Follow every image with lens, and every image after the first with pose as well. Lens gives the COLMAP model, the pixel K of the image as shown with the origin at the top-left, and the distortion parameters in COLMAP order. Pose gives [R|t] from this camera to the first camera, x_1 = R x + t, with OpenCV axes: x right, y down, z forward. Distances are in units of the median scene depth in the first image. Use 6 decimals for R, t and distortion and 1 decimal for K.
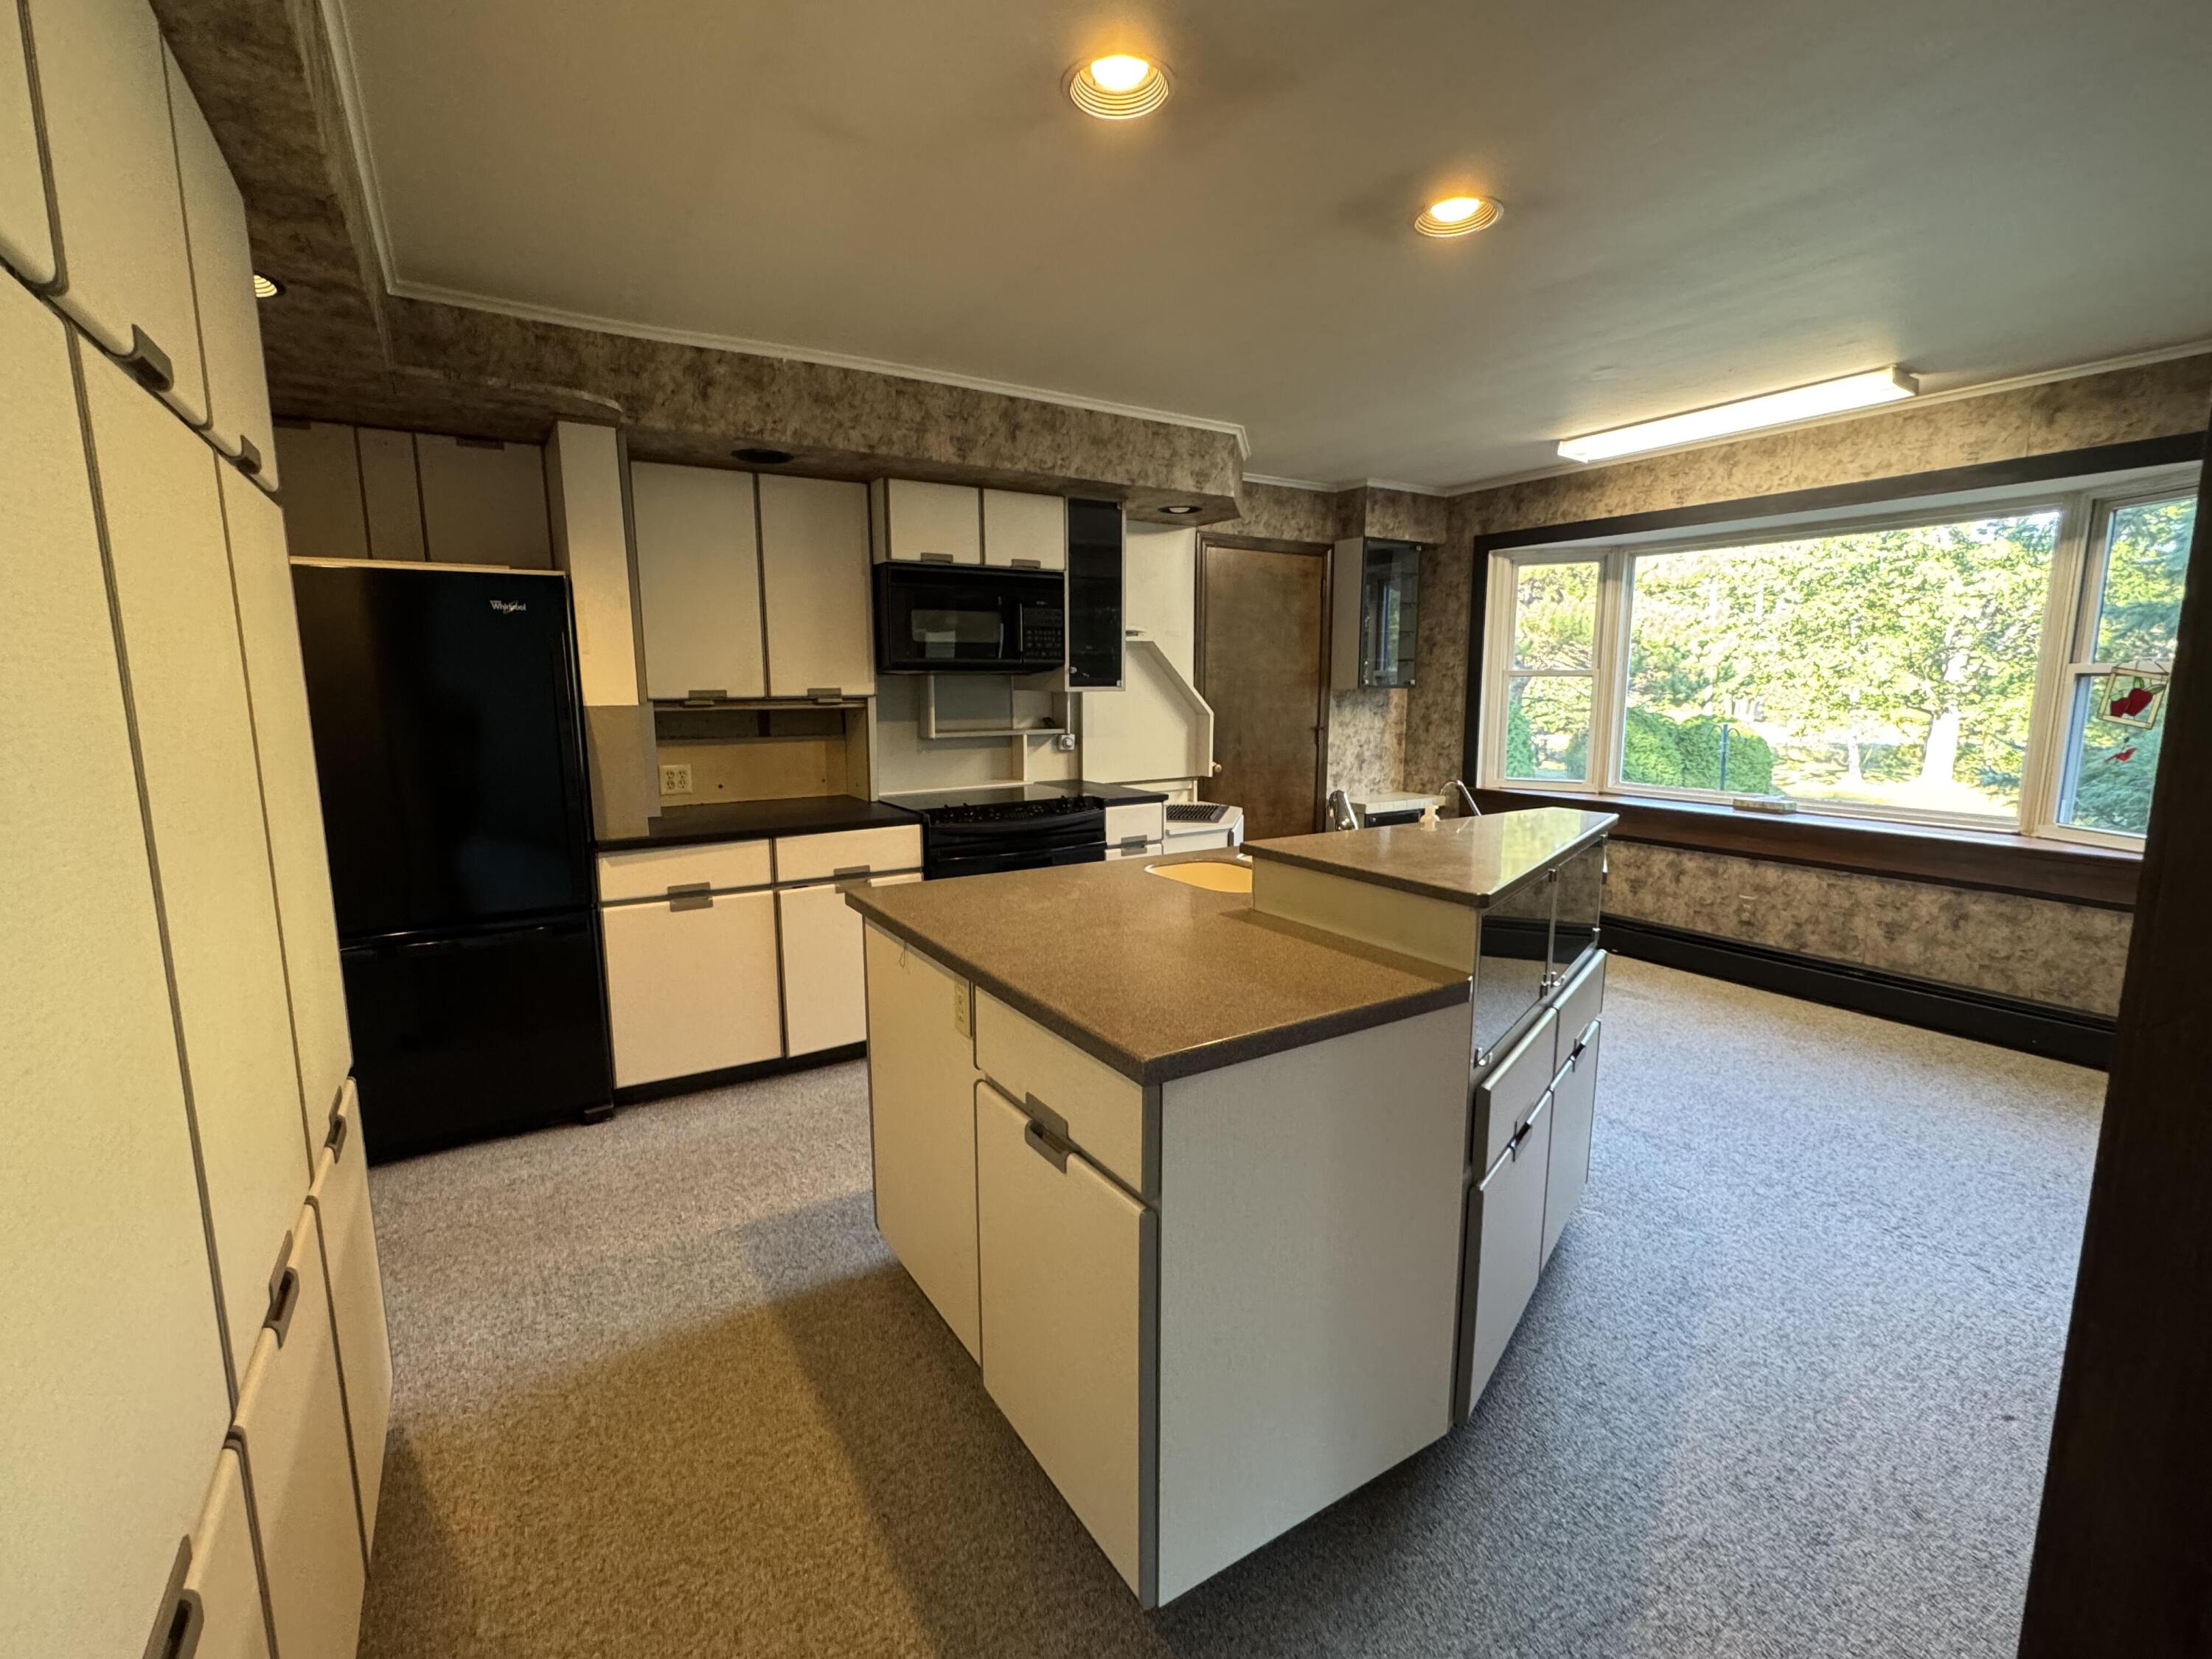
lens RADIAL K [[979.9, 0, 1104.9], [0, 979.9, 832.8], [0, 0, 1]] dist [-0.000509, -0.000831]
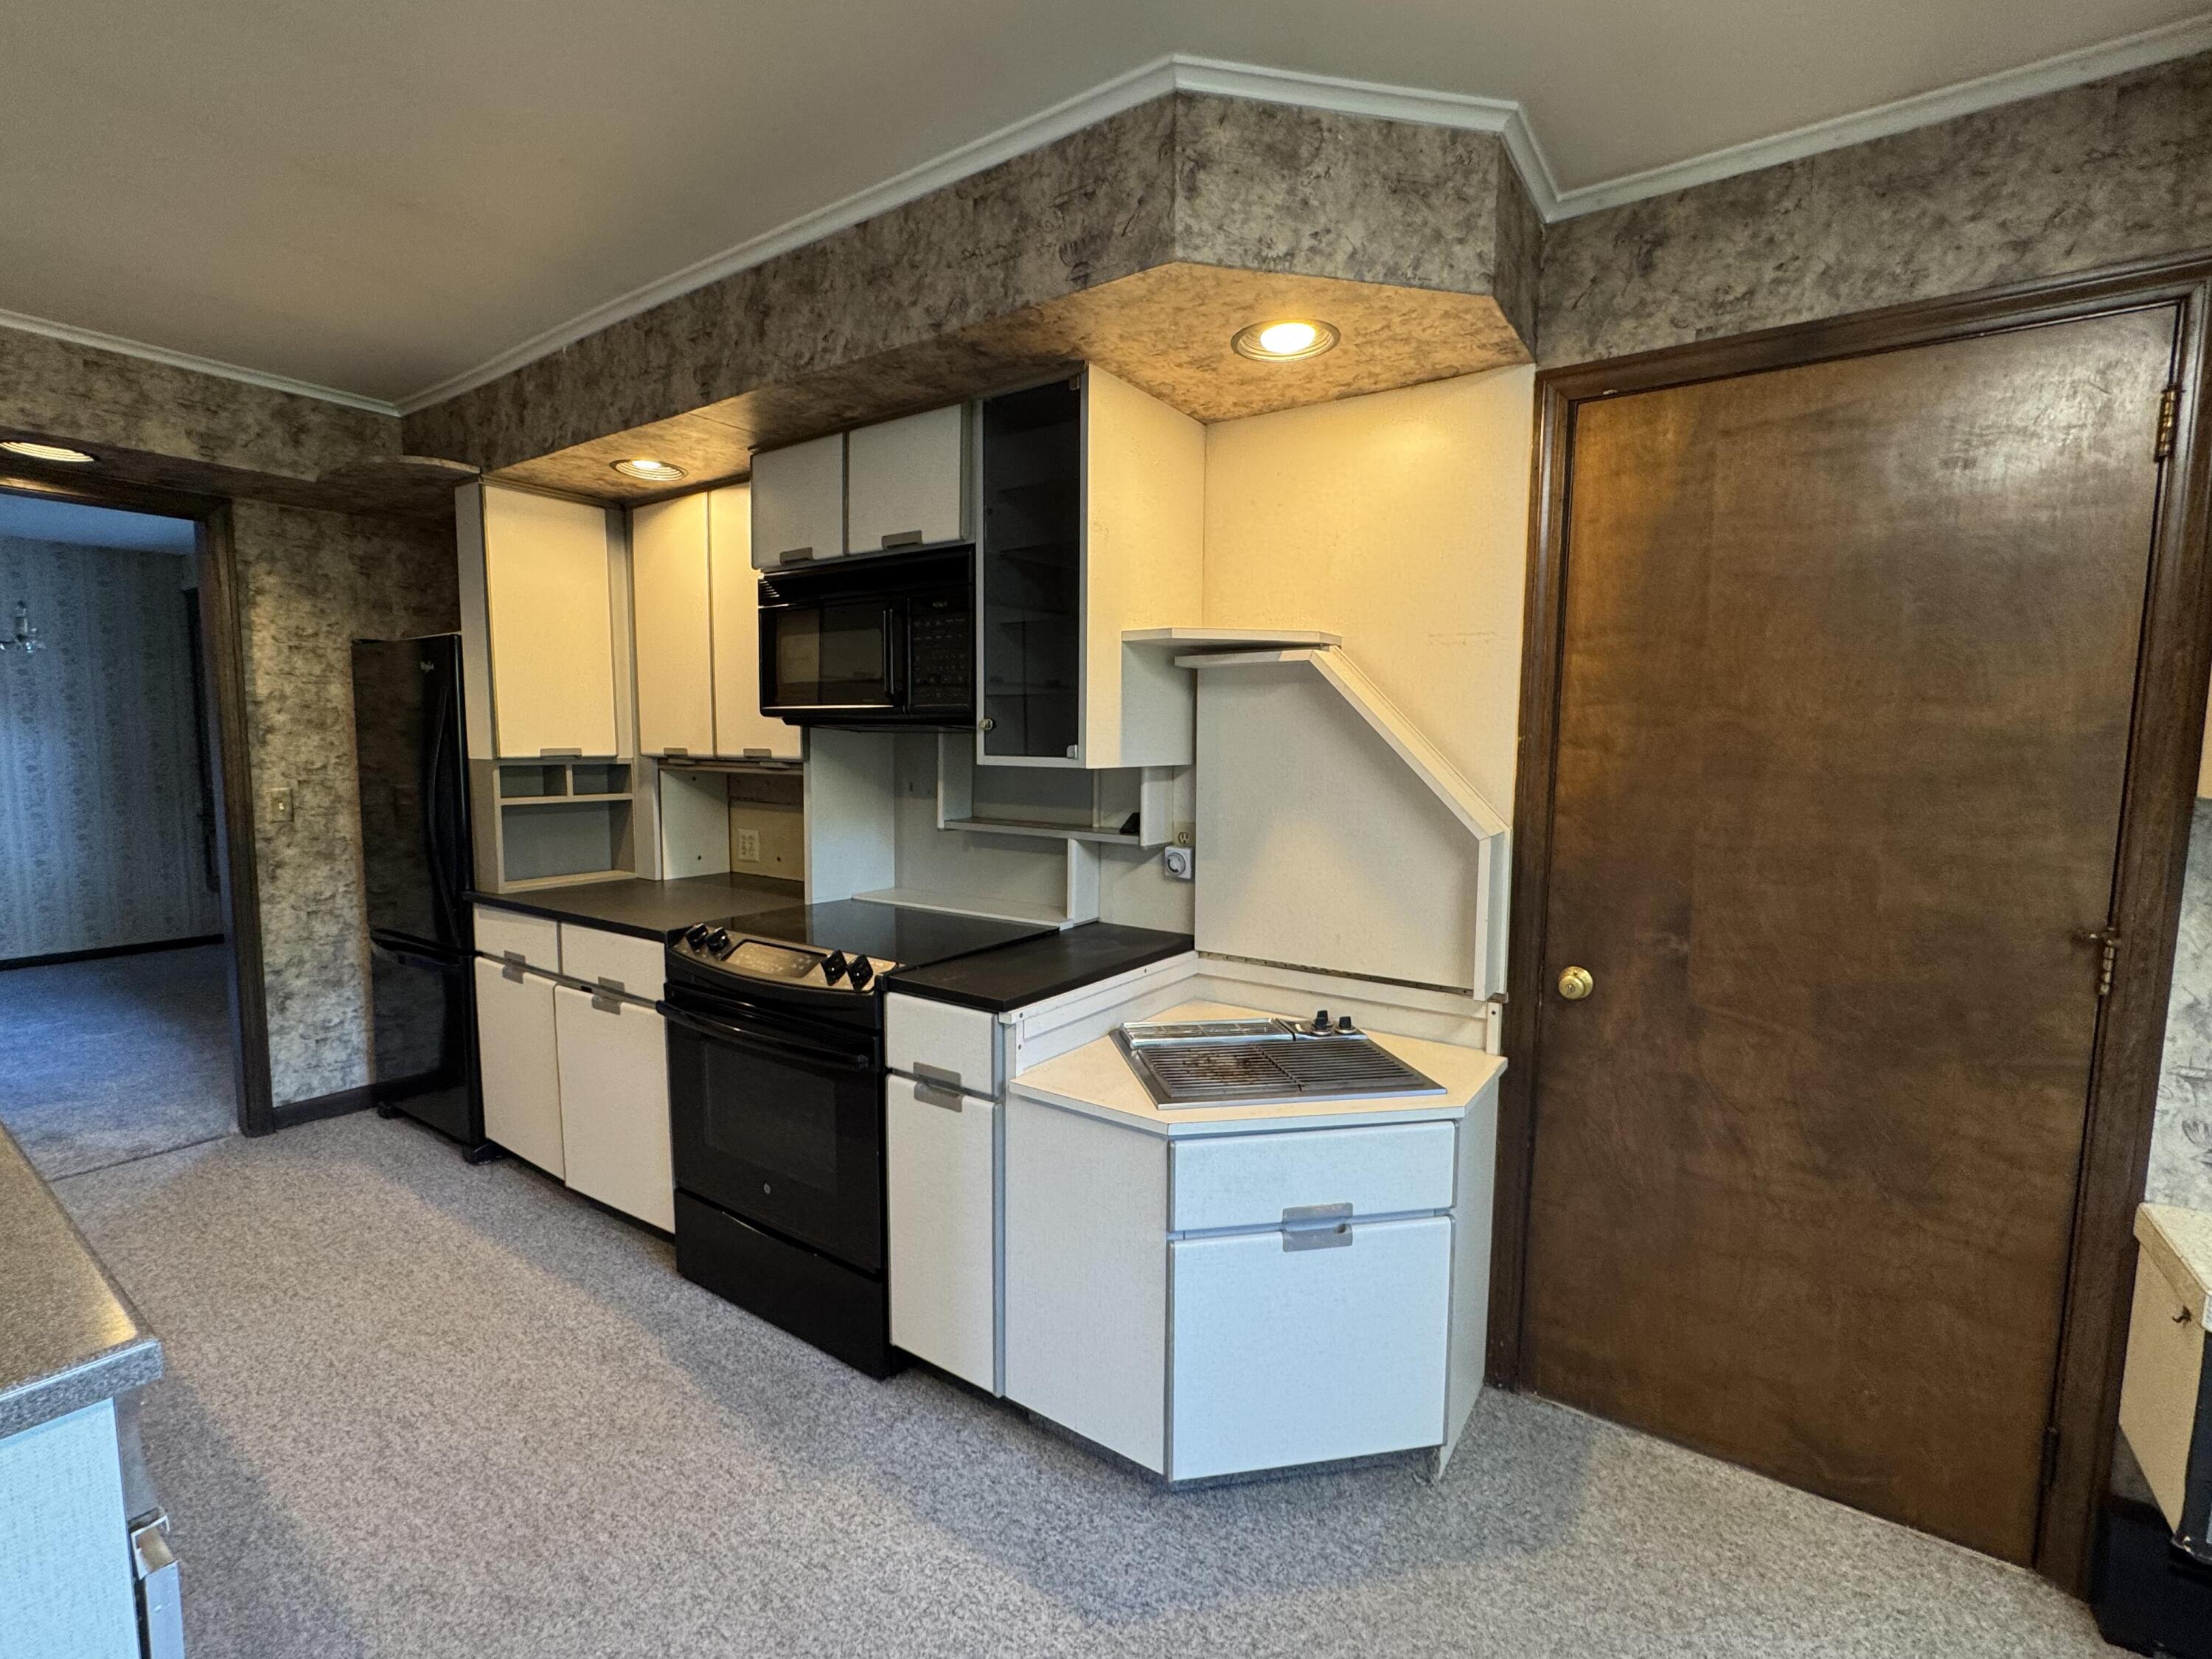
lens RADIAL K [[979.9, 0, 1104.9], [0, 979.9, 832.8], [0, 0, 1]] dist [-0.000509, -0.000831]
pose [[0.391443, 0.095375, -0.915247, 0.488495], [-0.155648, 0.987145, 0.036298, -0.139355], [0.906943, 0.128248, 0.401256, 0.865495]]
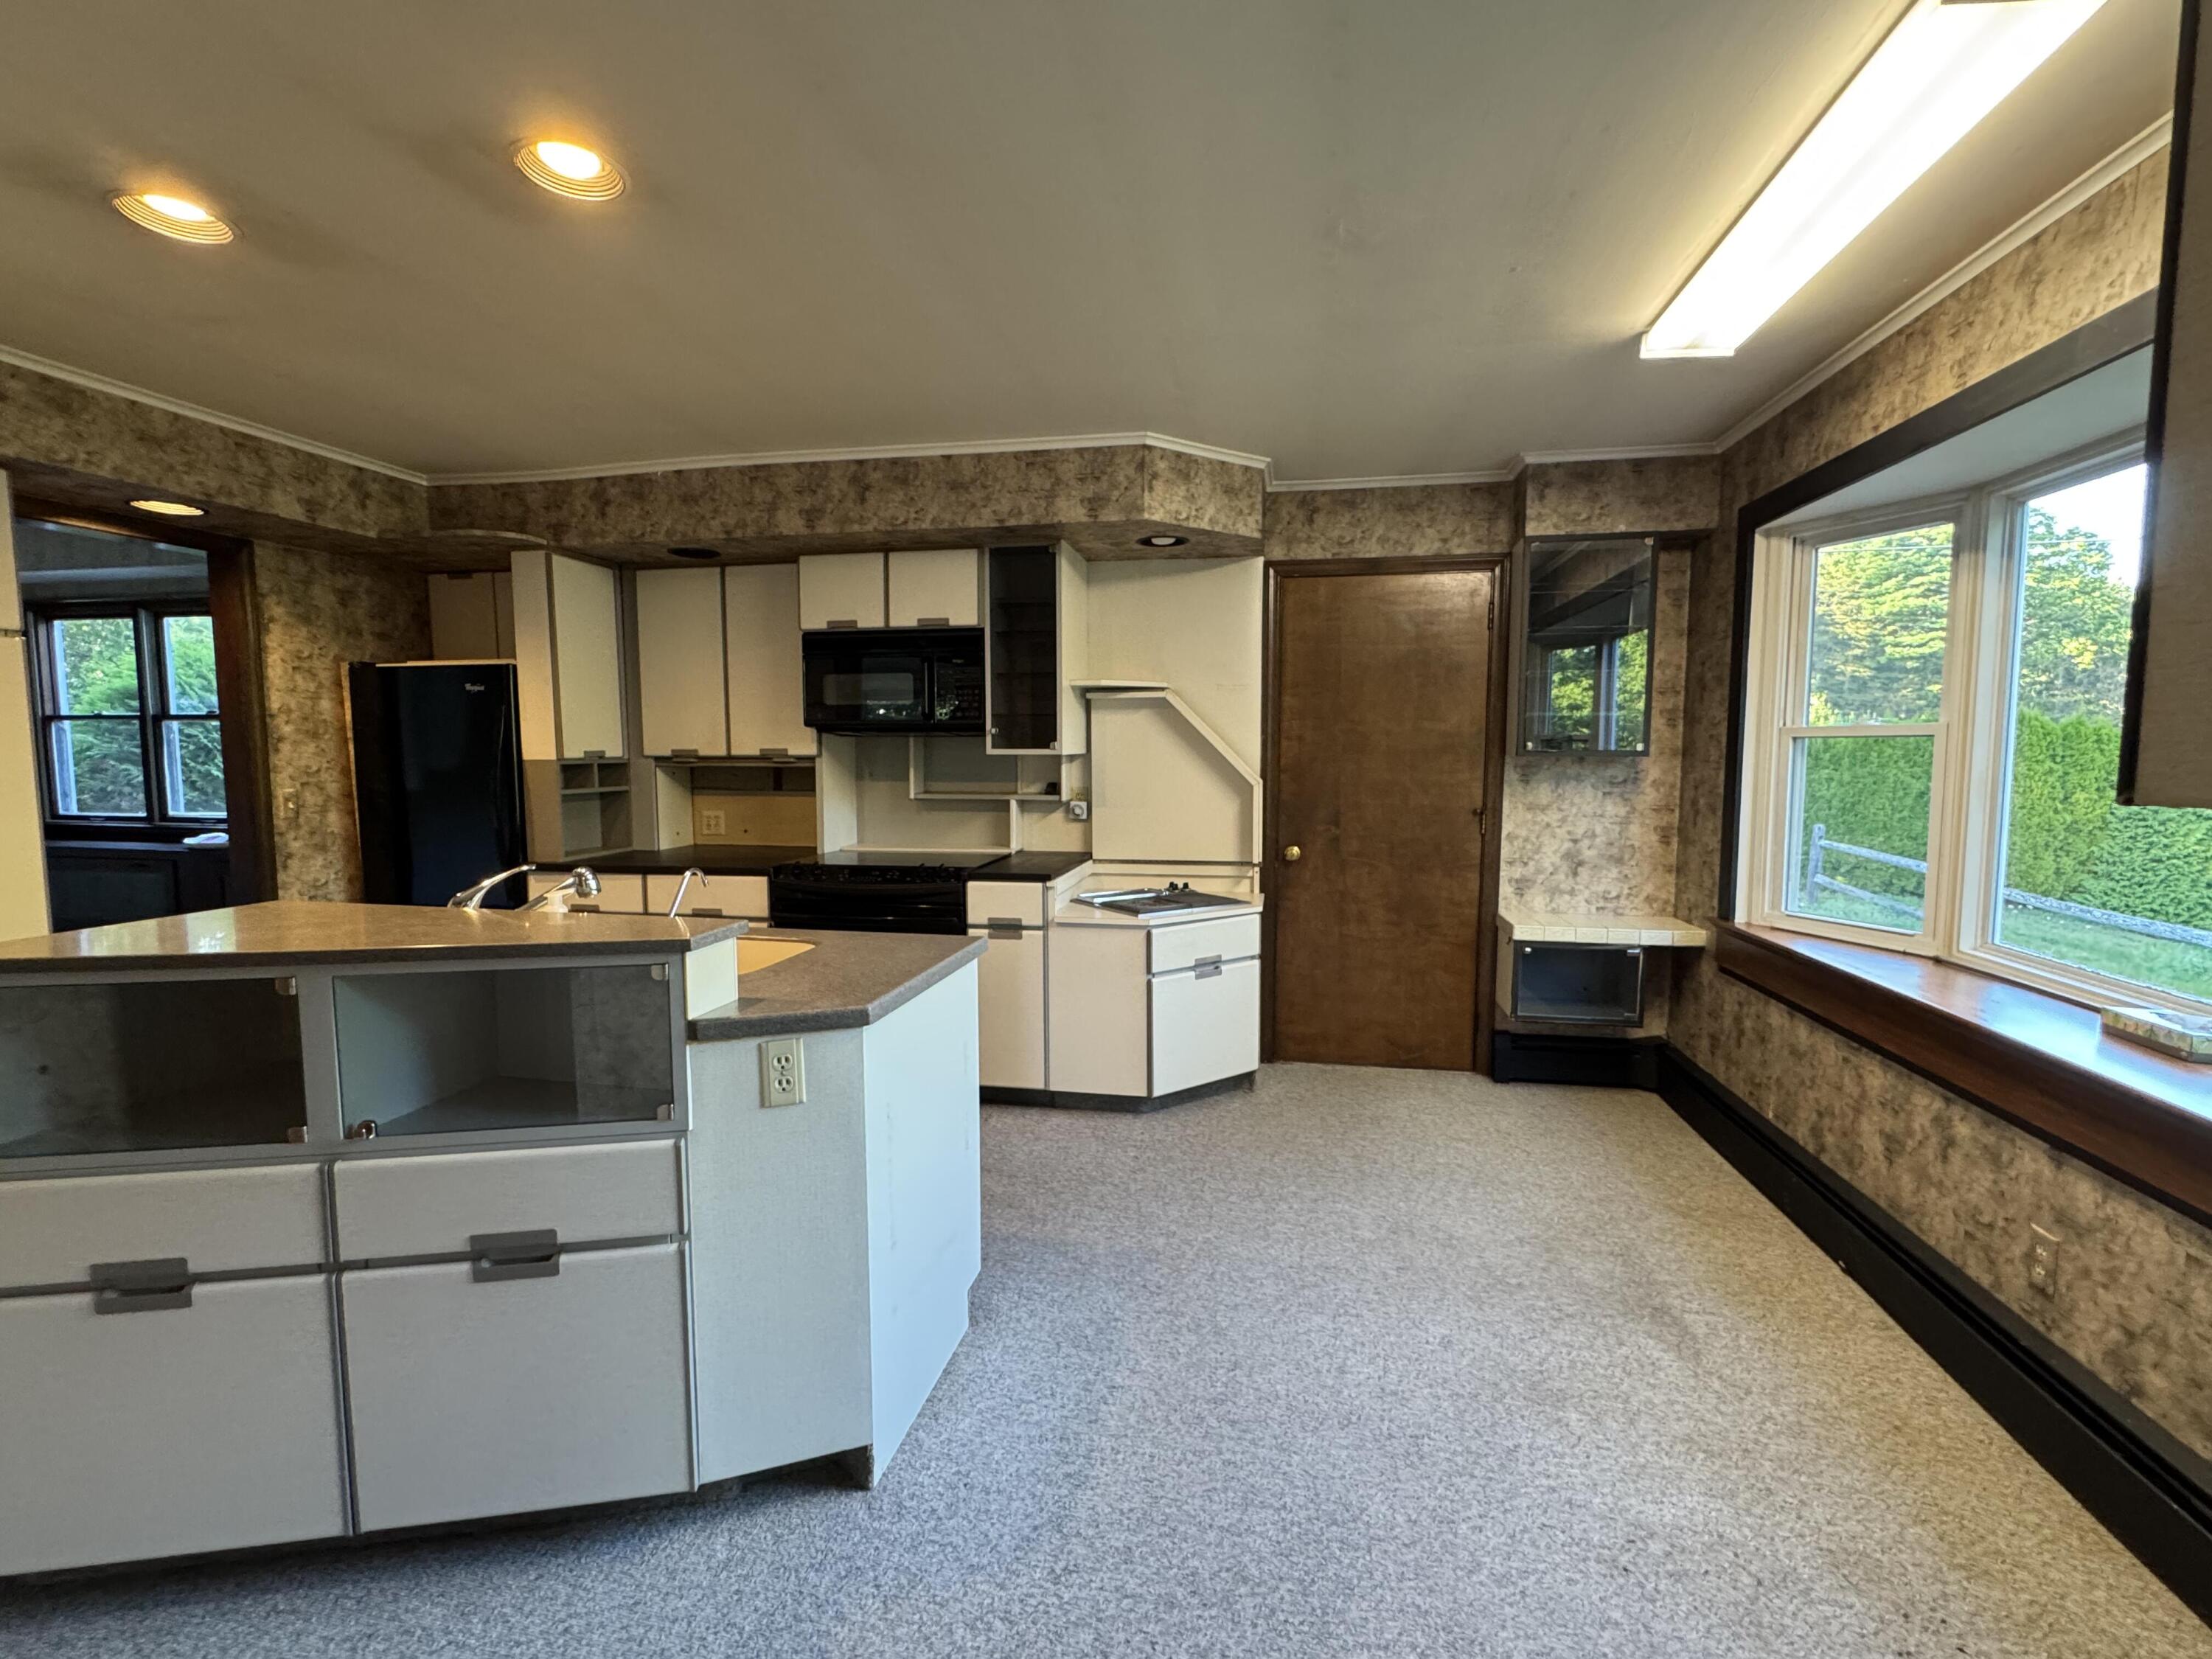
lens RADIAL K [[979.9, 0, 1104.9], [0, 979.9, 832.8], [0, 0, 1]] dist [-0.000509, -0.000831]
pose [[0.729742, 0.062833, -0.680829, 0.687928], [-0.108755, 0.993758, -0.024856, -0.059971], [0.675017, 0.092182, 0.732021, 0.409241]]
